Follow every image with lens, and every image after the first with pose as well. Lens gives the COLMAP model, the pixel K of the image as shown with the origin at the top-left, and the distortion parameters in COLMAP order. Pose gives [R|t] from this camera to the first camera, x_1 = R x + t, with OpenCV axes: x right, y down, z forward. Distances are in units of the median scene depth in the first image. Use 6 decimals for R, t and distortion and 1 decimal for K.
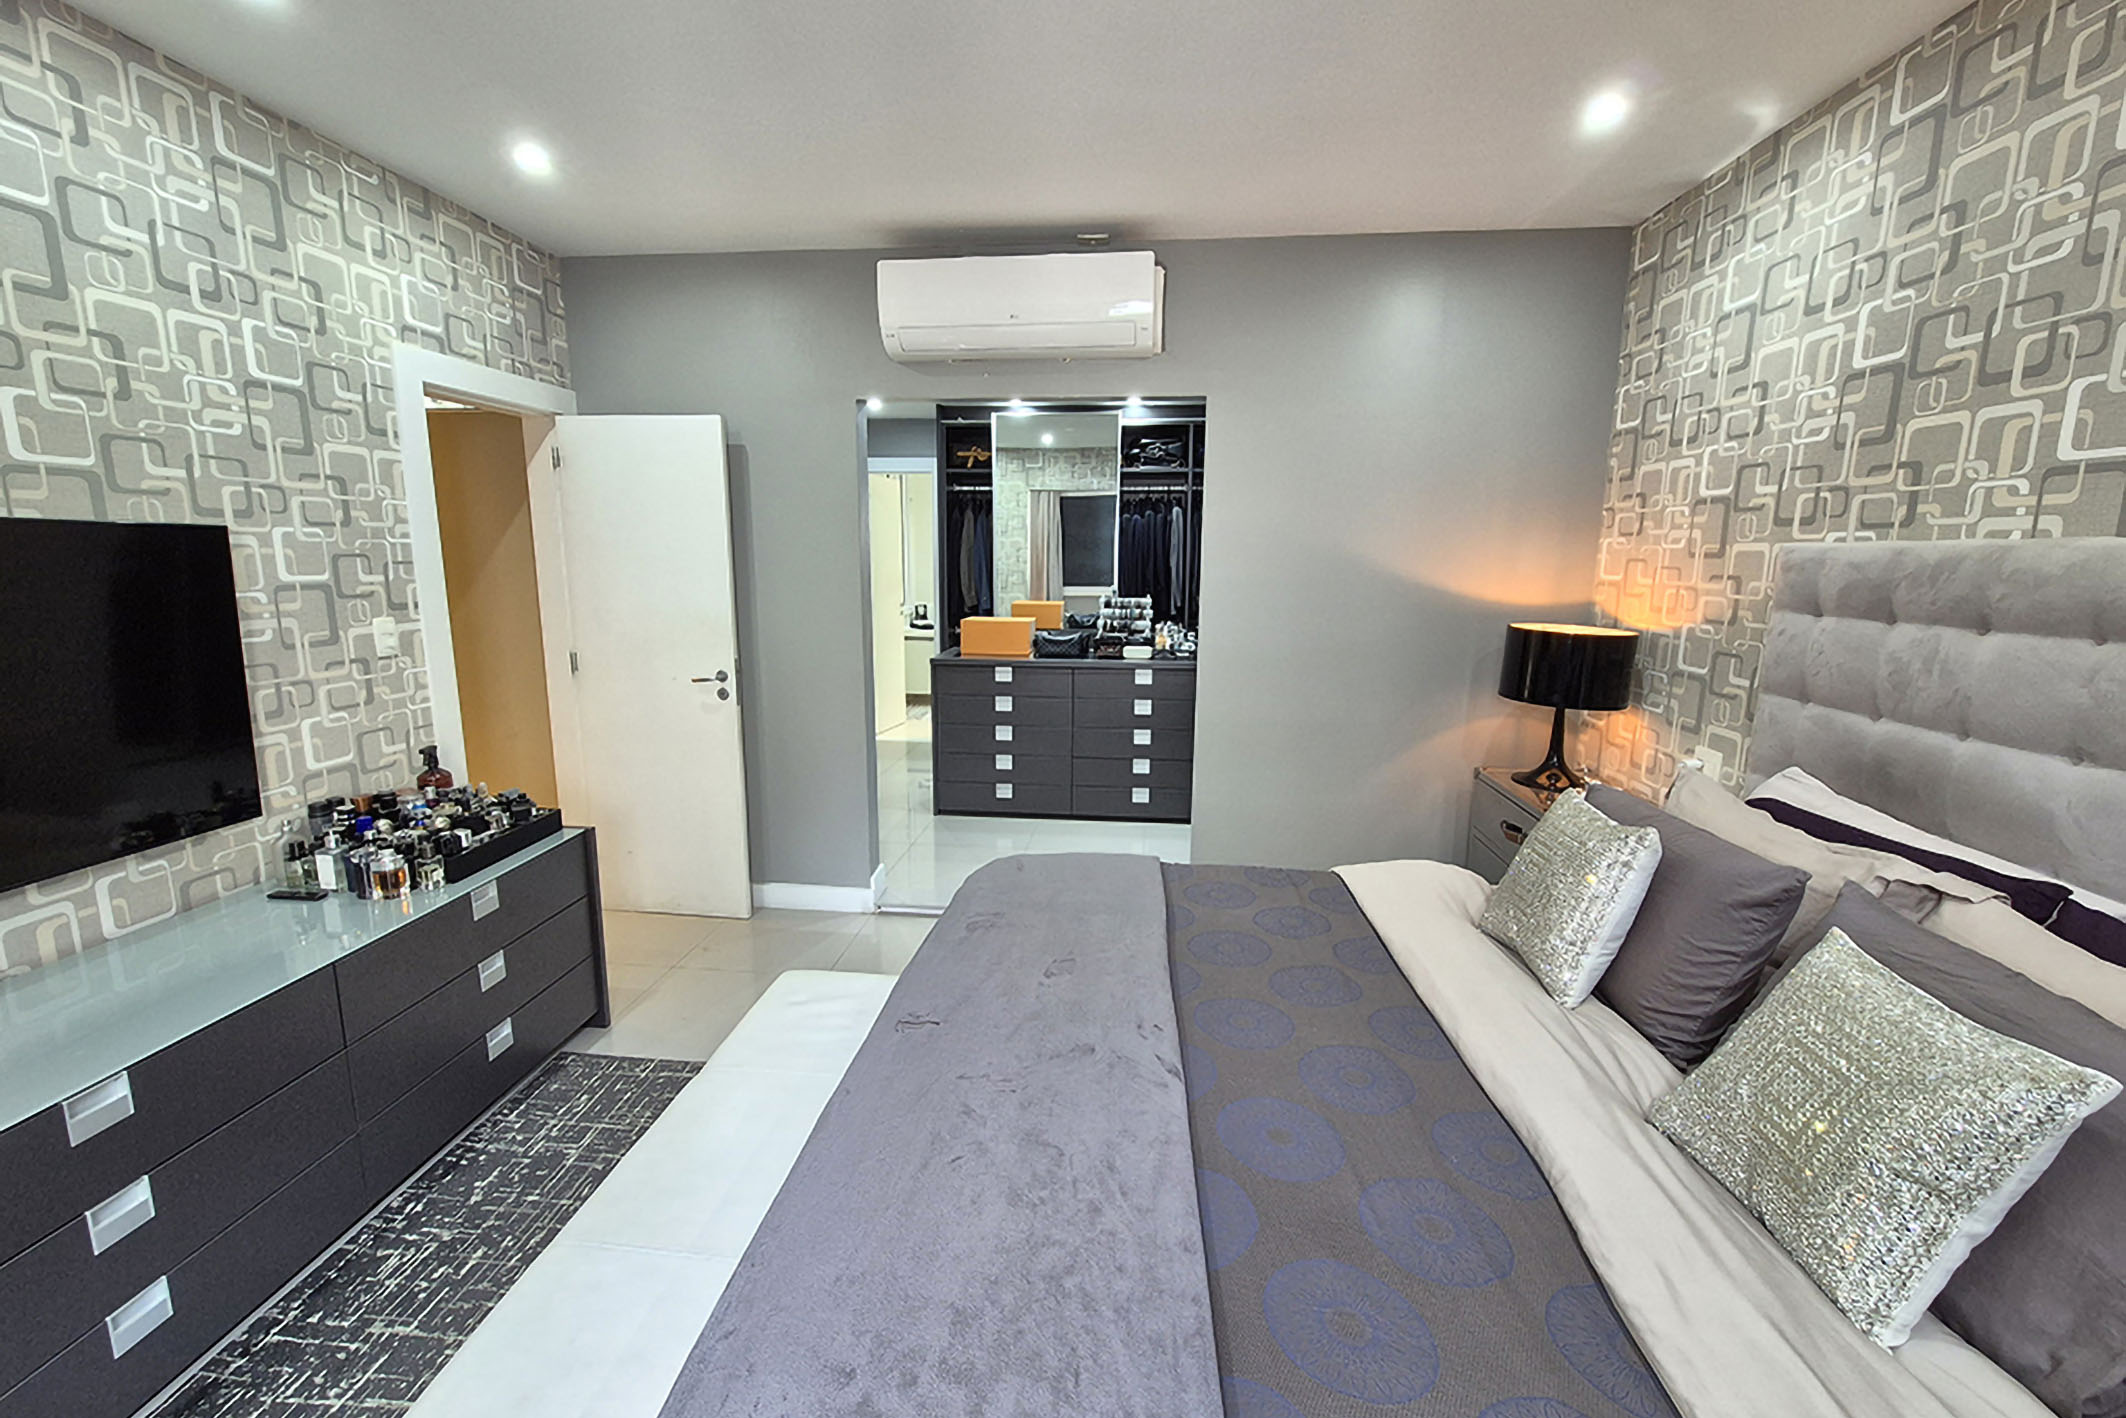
lens RADIAL K [[869.5, 0, 1059.2], [0, 869.5, 710.6], [0, 0, 1]] dist [0.004477, -0.000836]
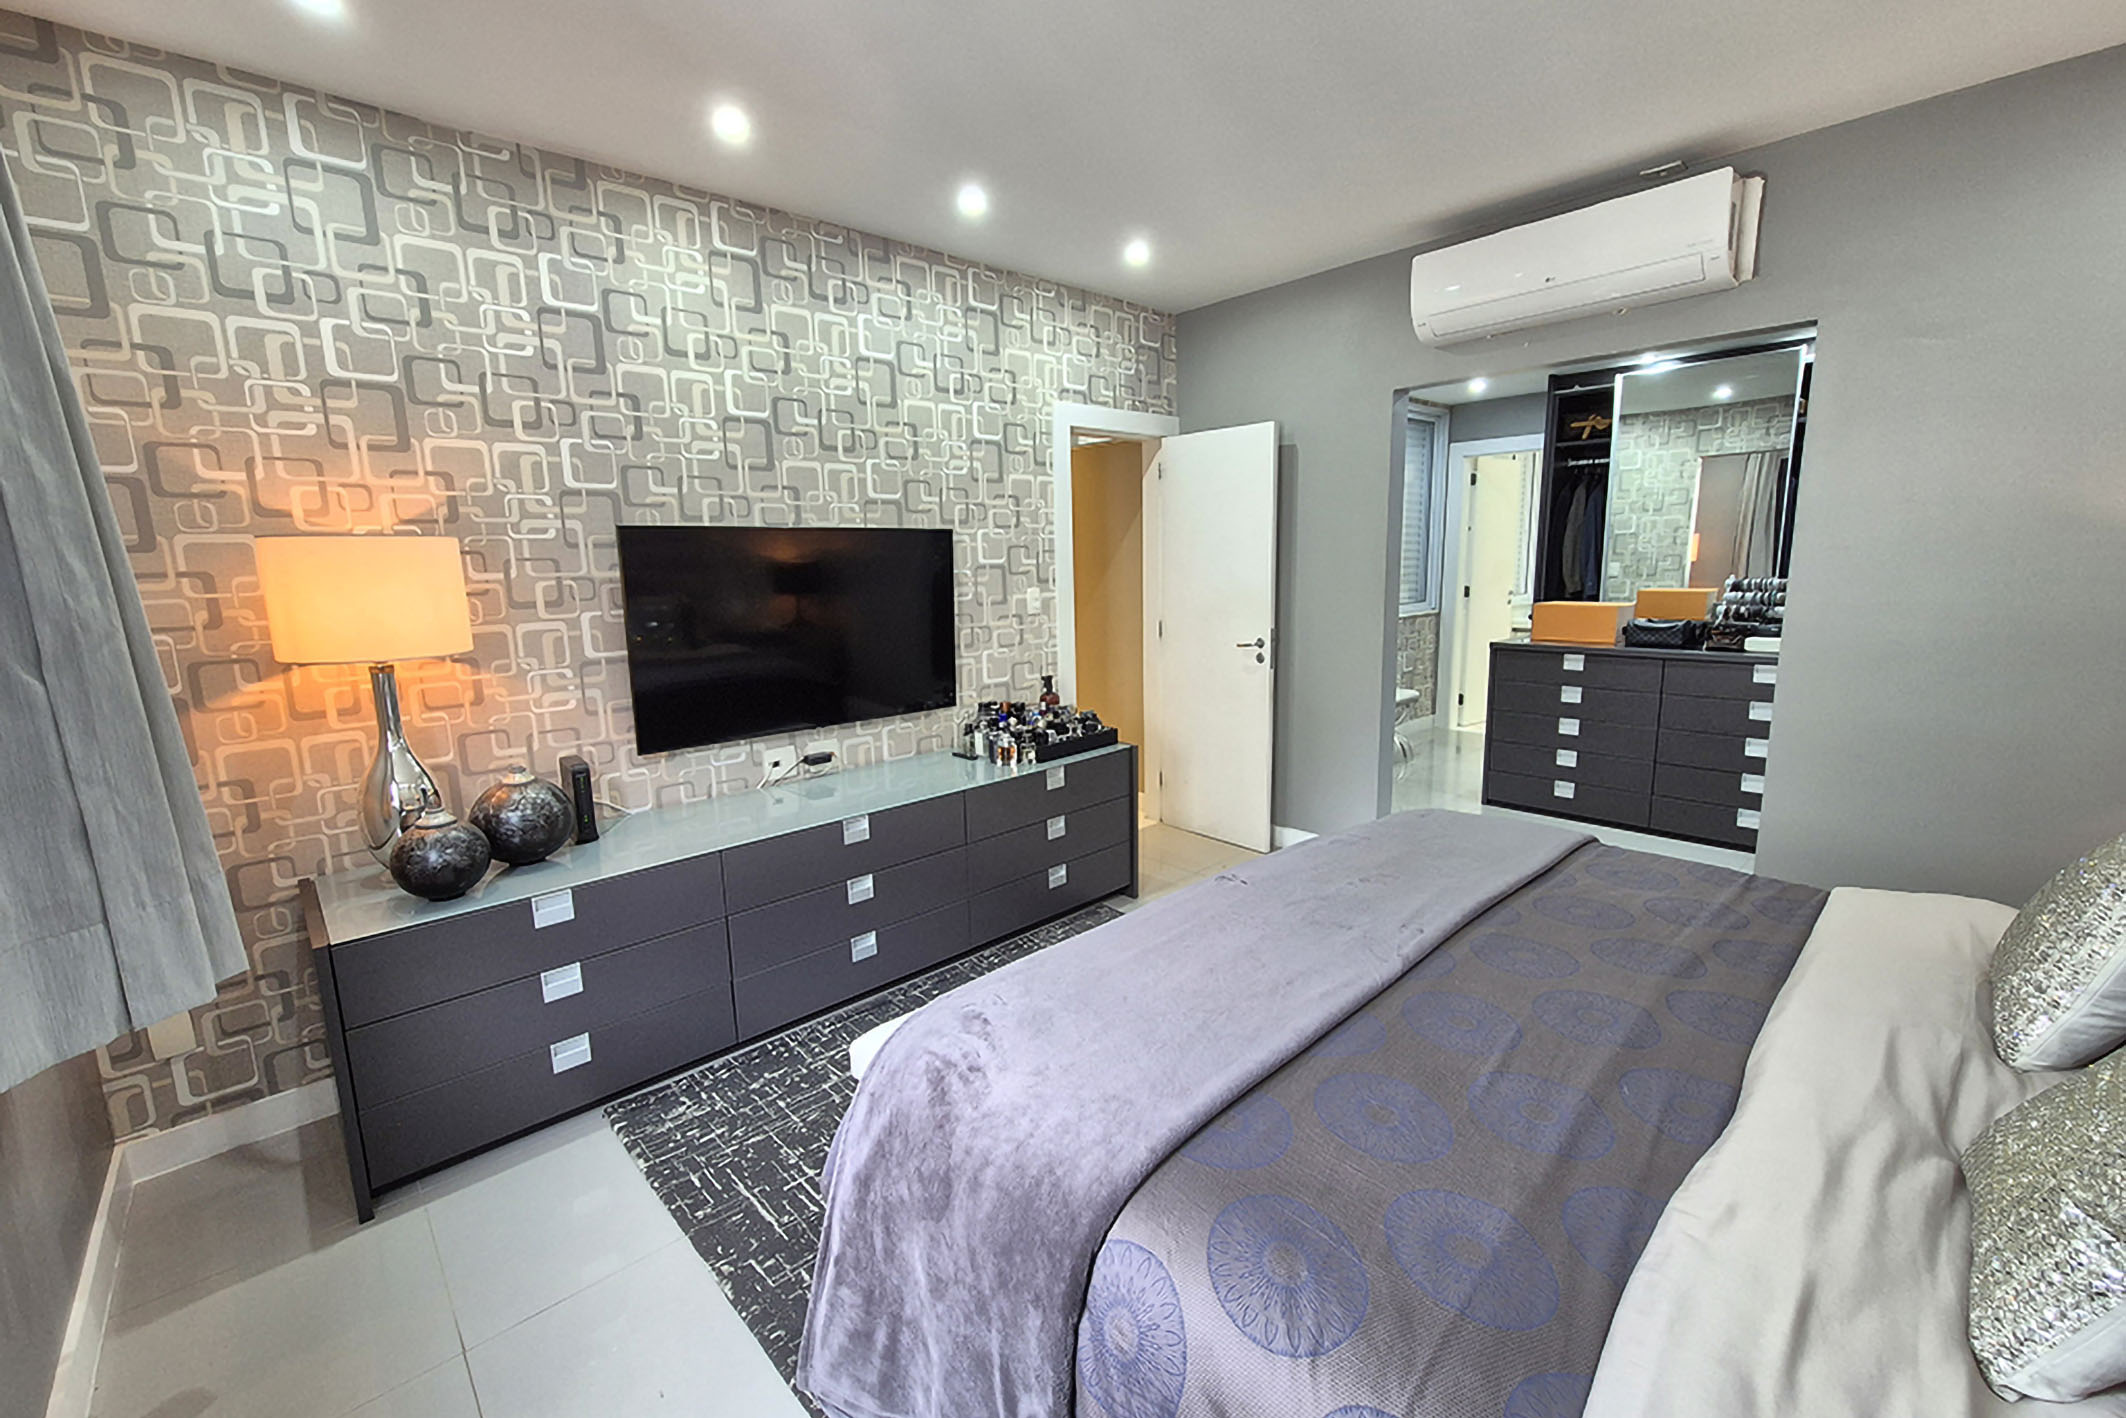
lens RADIAL K [[869.5, 0, 1060.5], [0, 869.5, 712.6], [0, 0, 1]] dist [0.004477, -0.000836]
pose [[0.747581, 0.091612, -0.657822, 0.258451], [-0.088868, 0.995333, 0.037621, 0.044984], [0.658198, 0.030335, 0.752233, -0.085342]]
